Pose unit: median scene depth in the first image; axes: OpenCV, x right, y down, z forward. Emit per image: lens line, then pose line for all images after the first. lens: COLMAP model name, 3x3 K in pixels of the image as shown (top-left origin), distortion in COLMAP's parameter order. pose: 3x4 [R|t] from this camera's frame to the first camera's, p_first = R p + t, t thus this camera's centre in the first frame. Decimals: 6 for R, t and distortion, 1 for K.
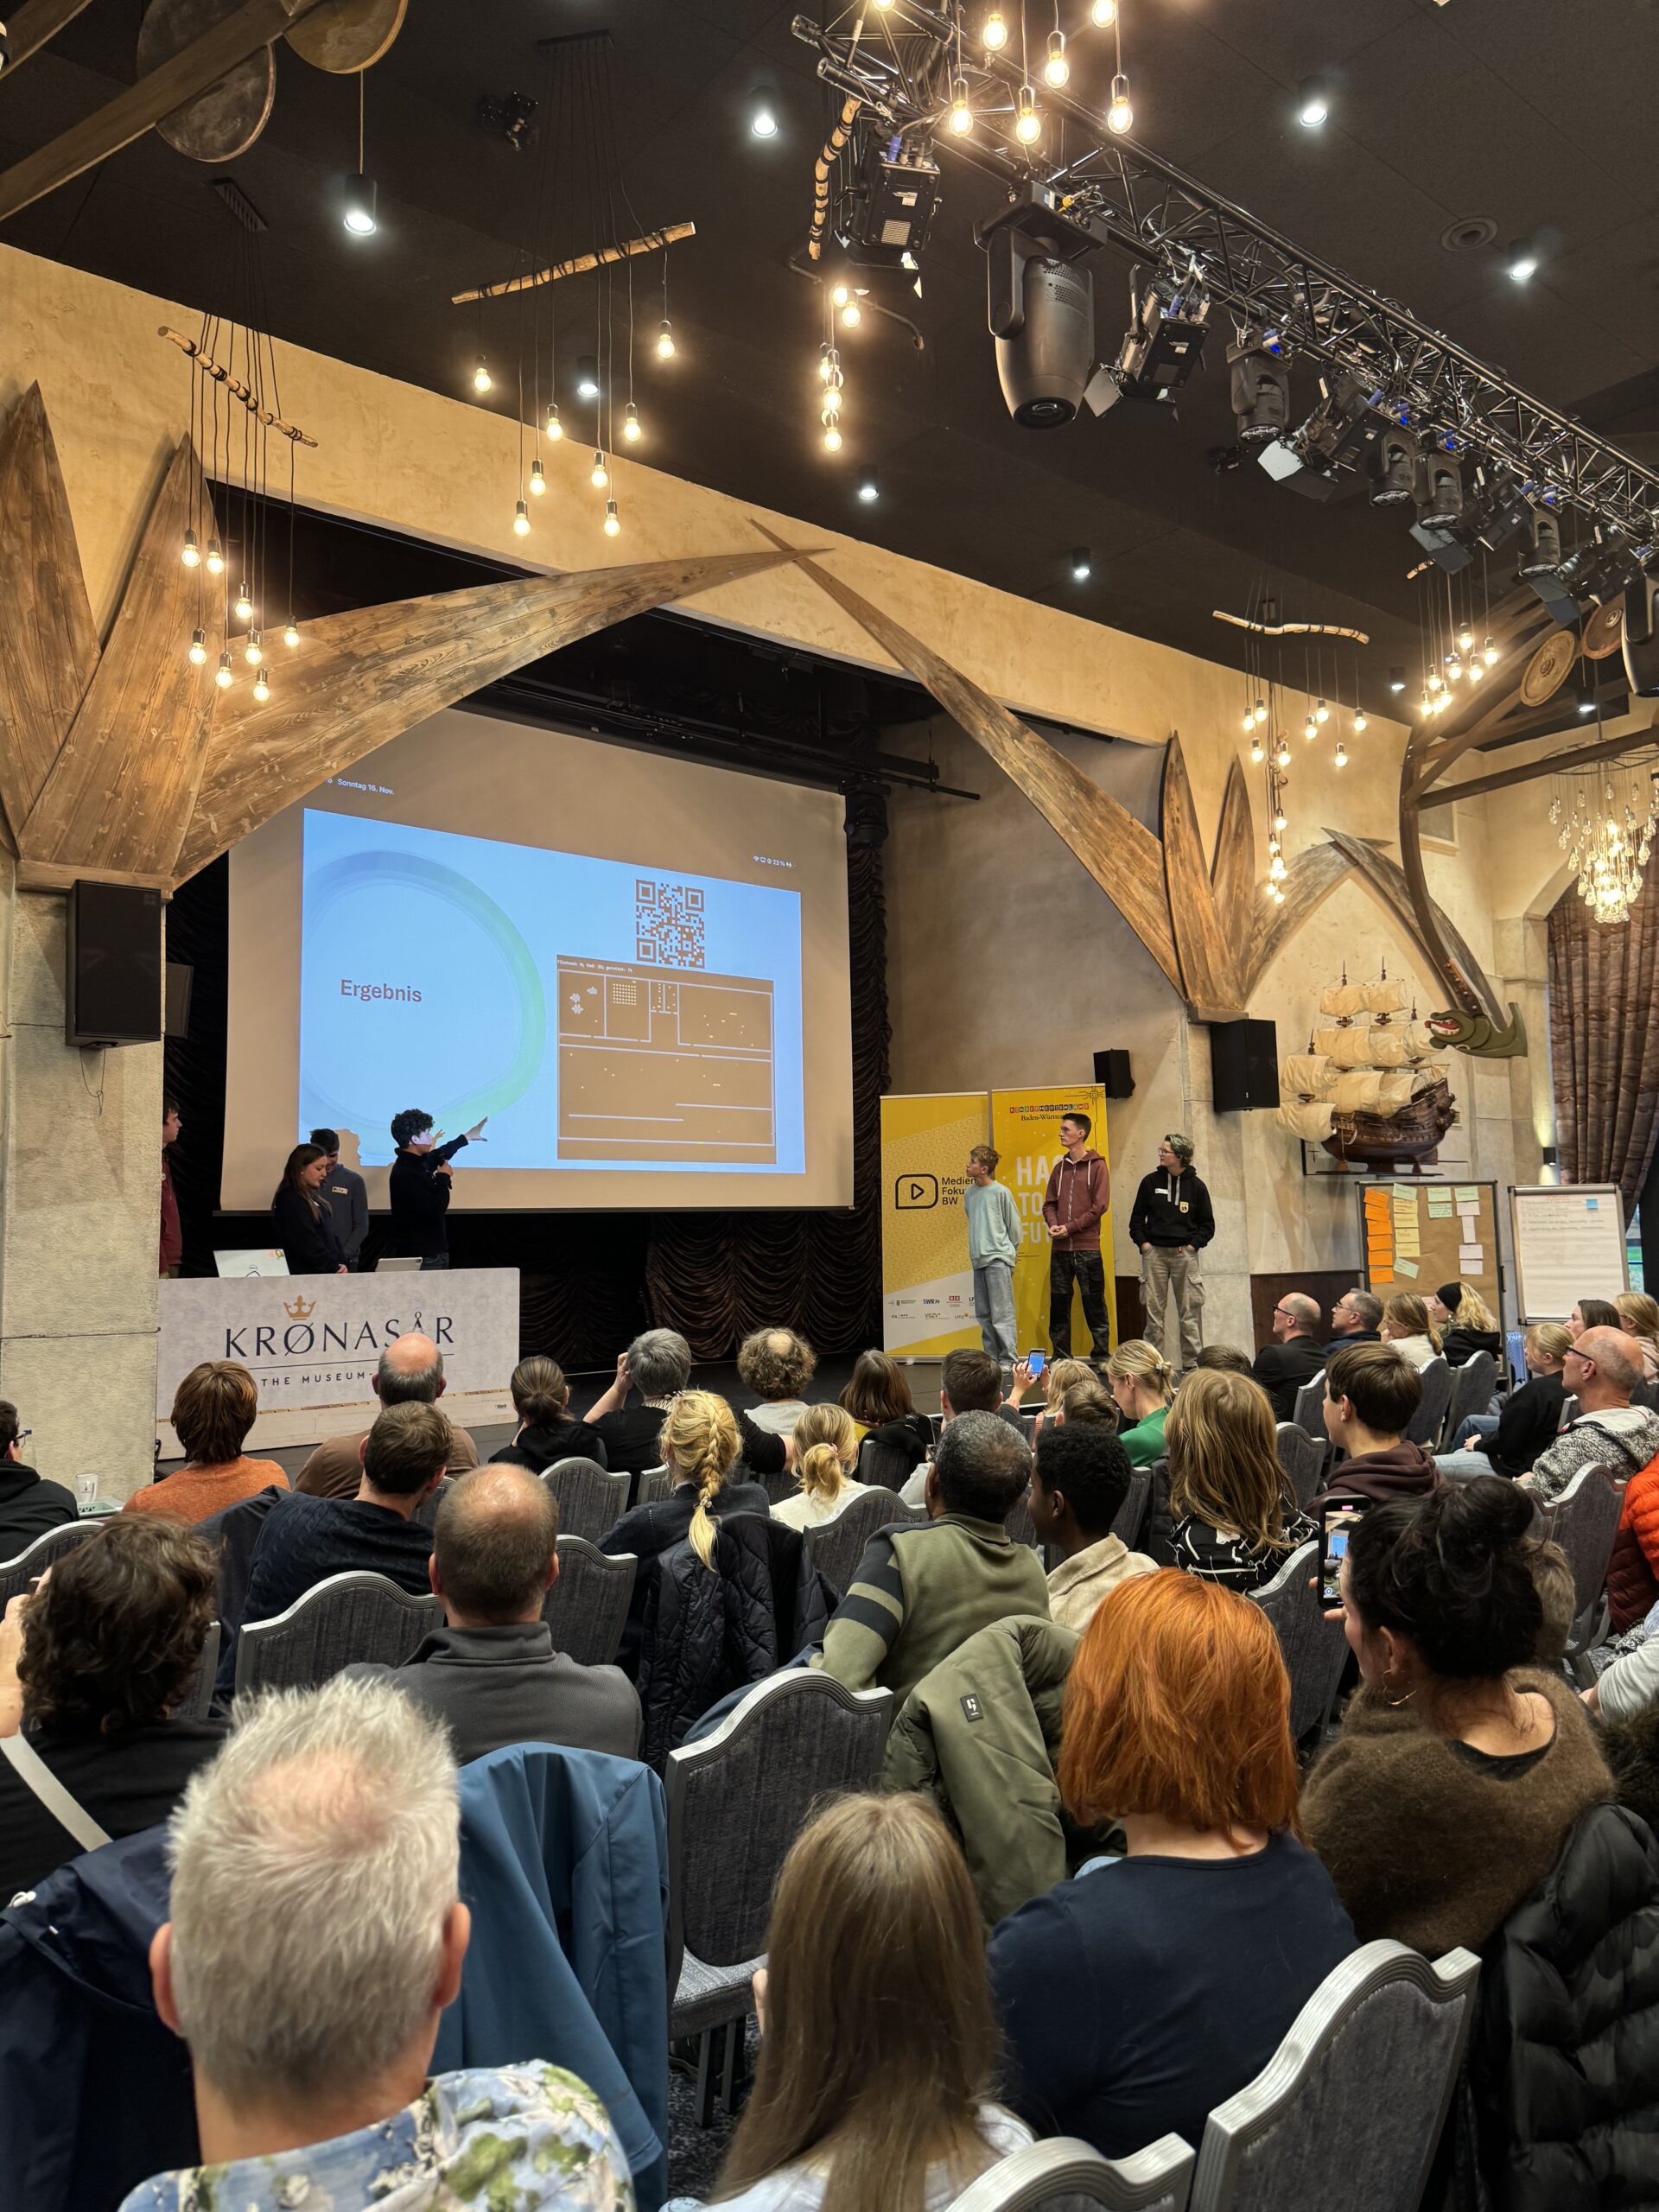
lens RADIAL K [[1581.1, 0, 827.2], [0, 1581.1, 1098.4], [0, 0, 1]] dist [0.024415, -0.034630]
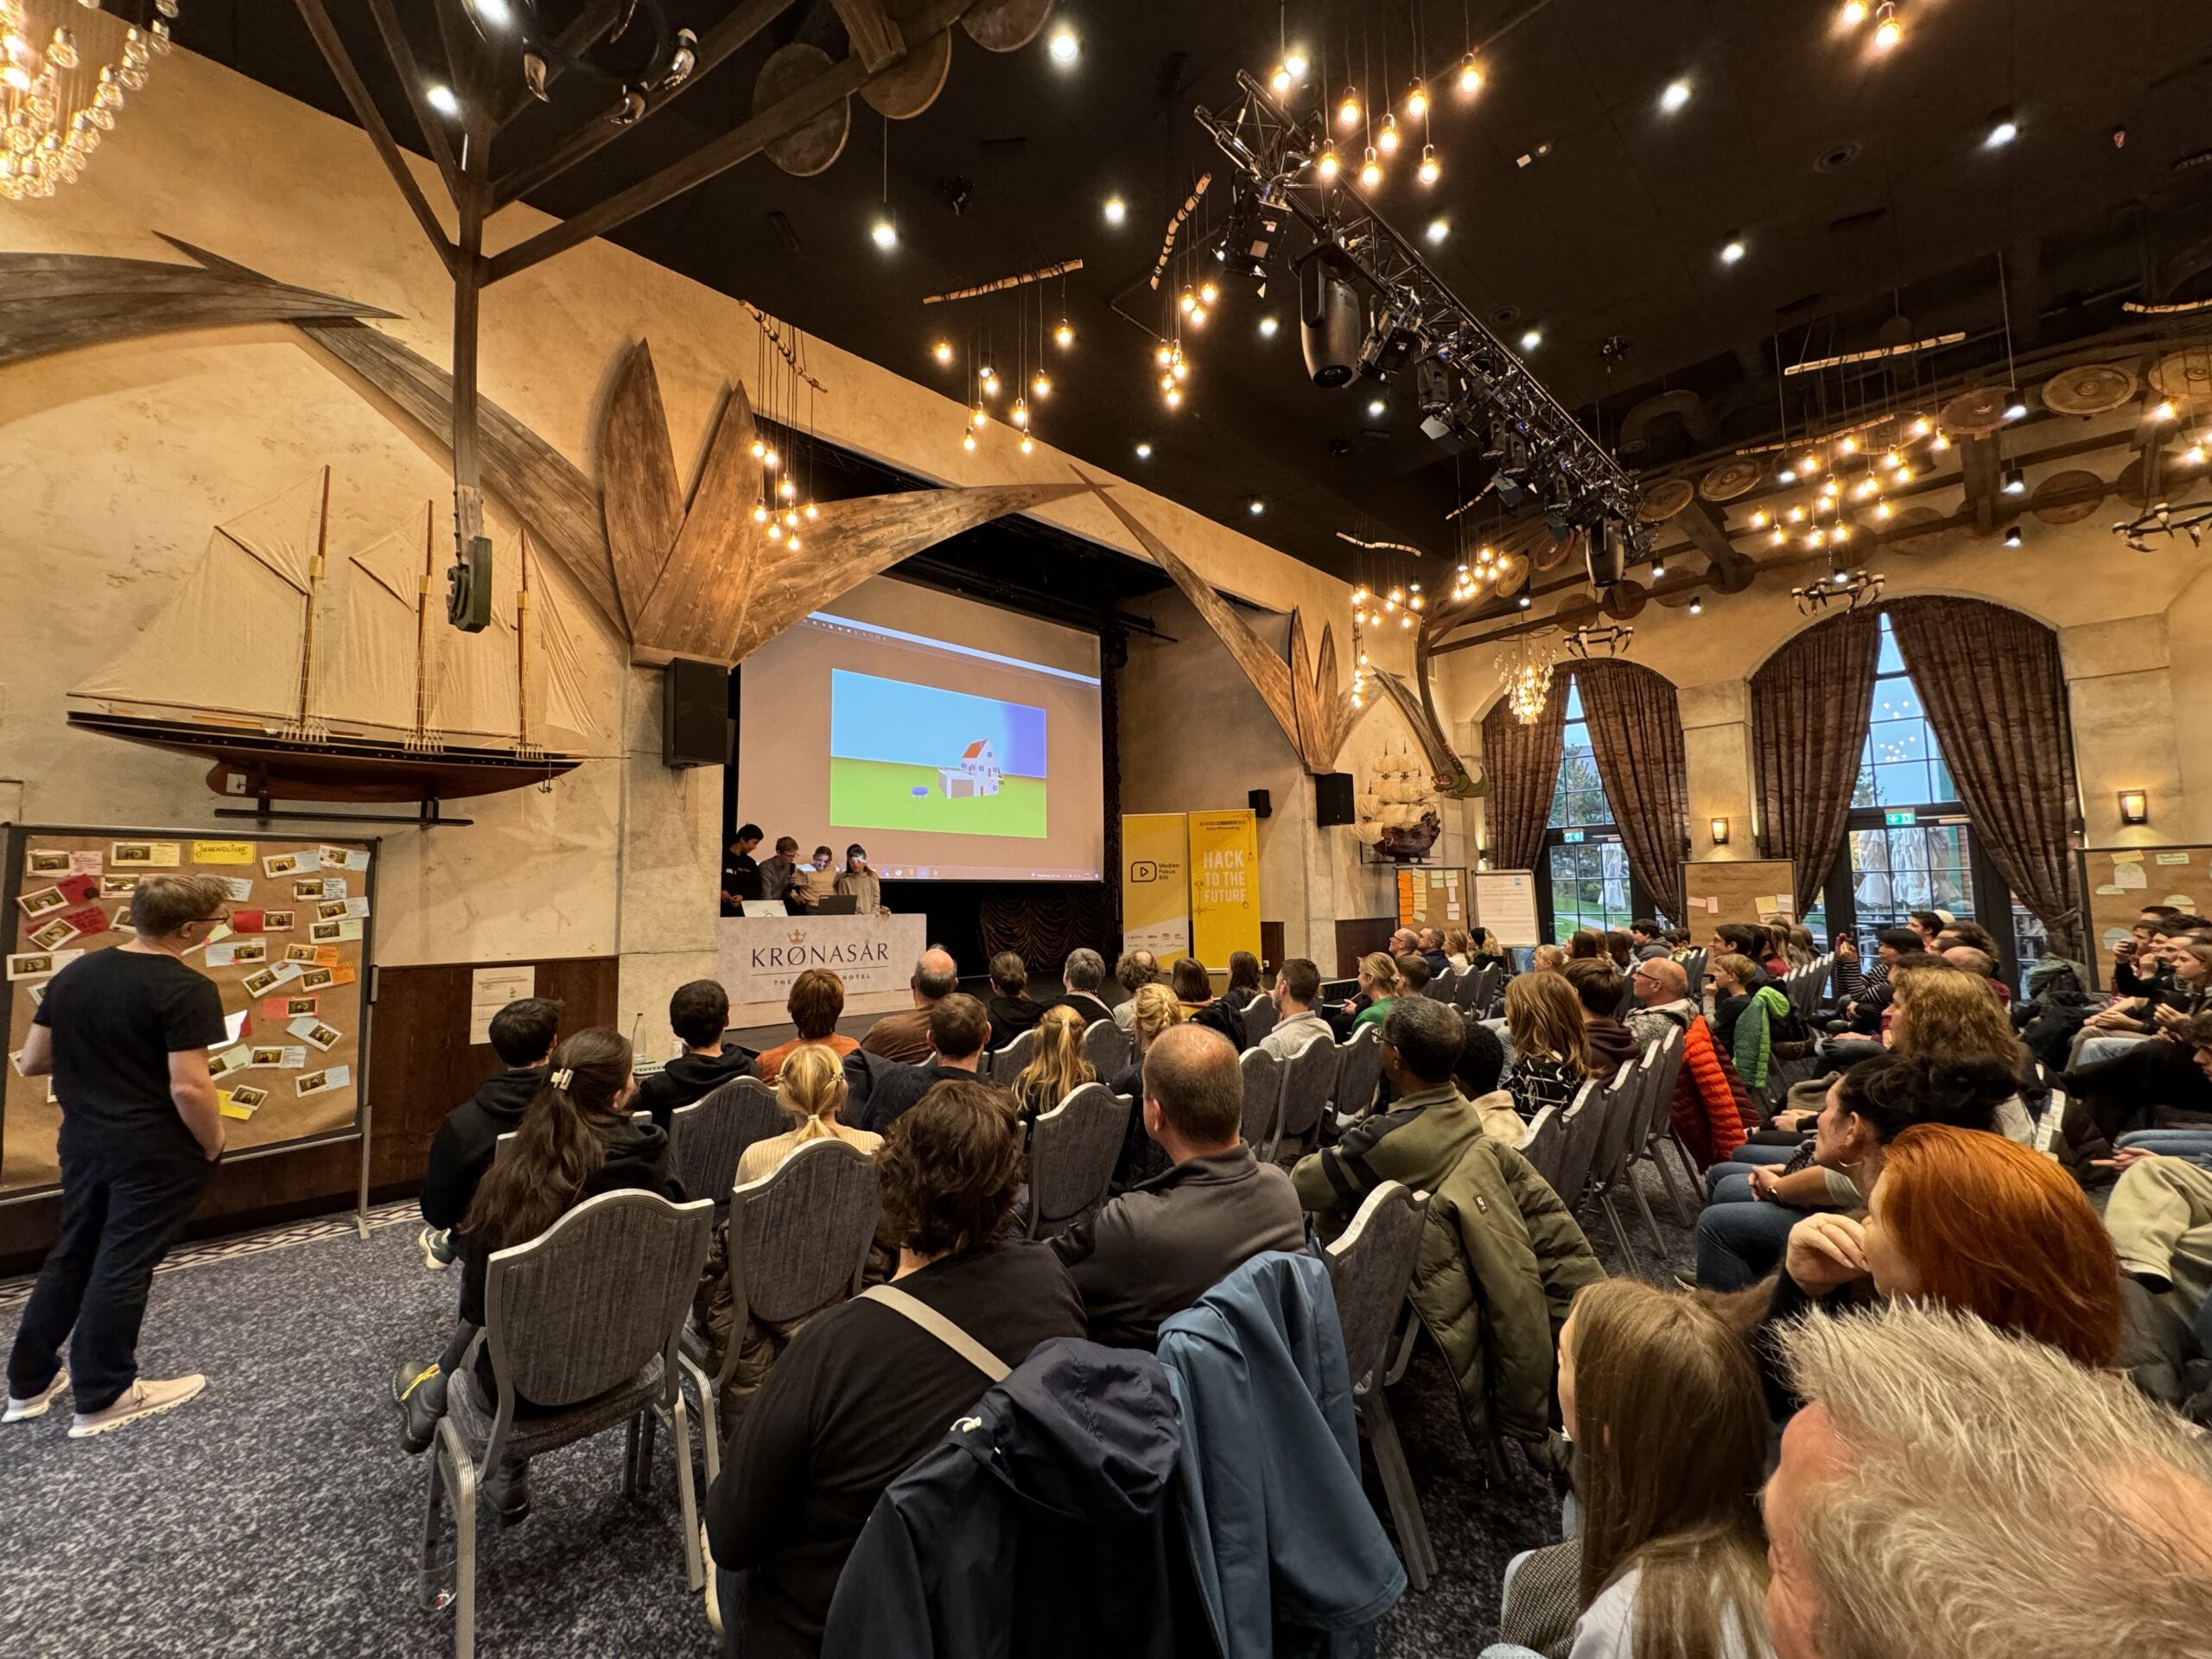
lens RADIAL K [[888.8, 0, 1113.9], [0, 888.8, 829.9], [0, 0, 1]] dist [-0.006049, 0.000695]
pose [[0.995260, 0.012686, 0.096419, -0.098315], [-0.013177, 0.999903, 0.004456, 0.015560], [-0.096354, -0.005706, 0.995331, 0.075155]]
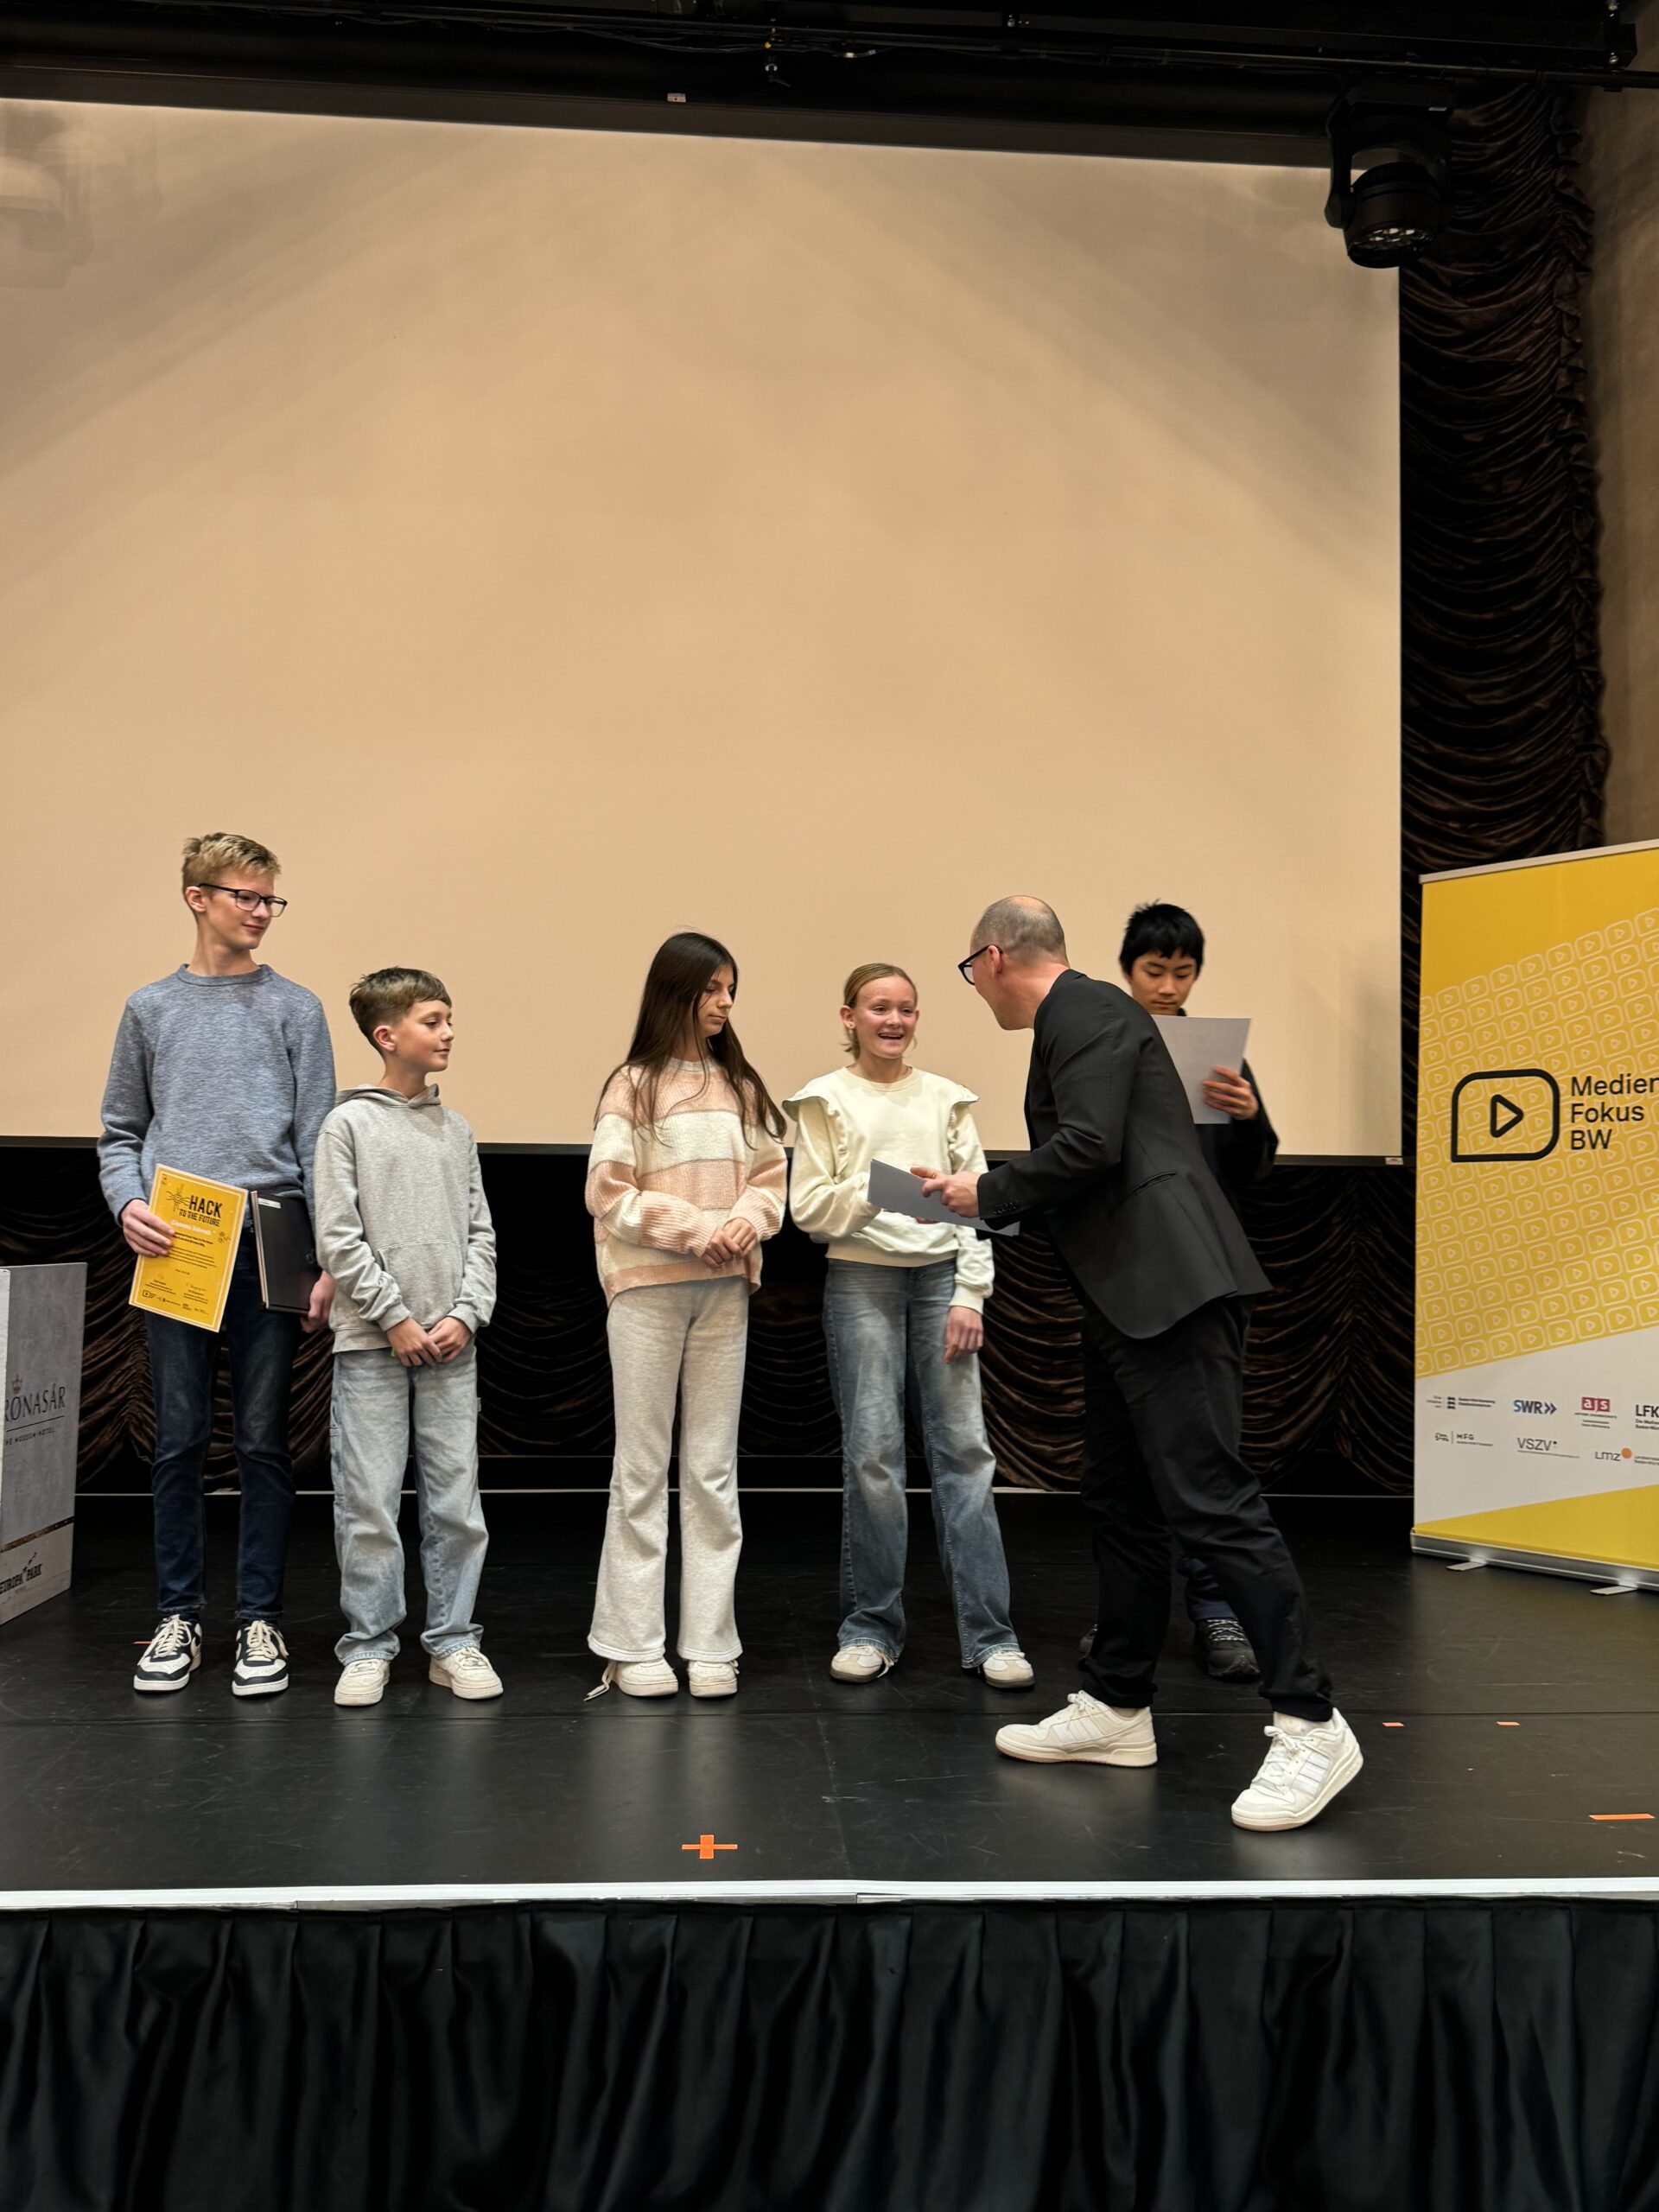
lens RADIAL K [[1816.2, 0, 793.6], [0, 1816.2, 1119.2], [0, 0, 1]] dist [-0.000710, -0.028083]
pose [[0.801961, -0.005152, -0.597354, 0.260210], [0.025039, 0.999374, 0.024996, 0.064676], [0.596851, -0.035003, 0.801588, 0.791372]]
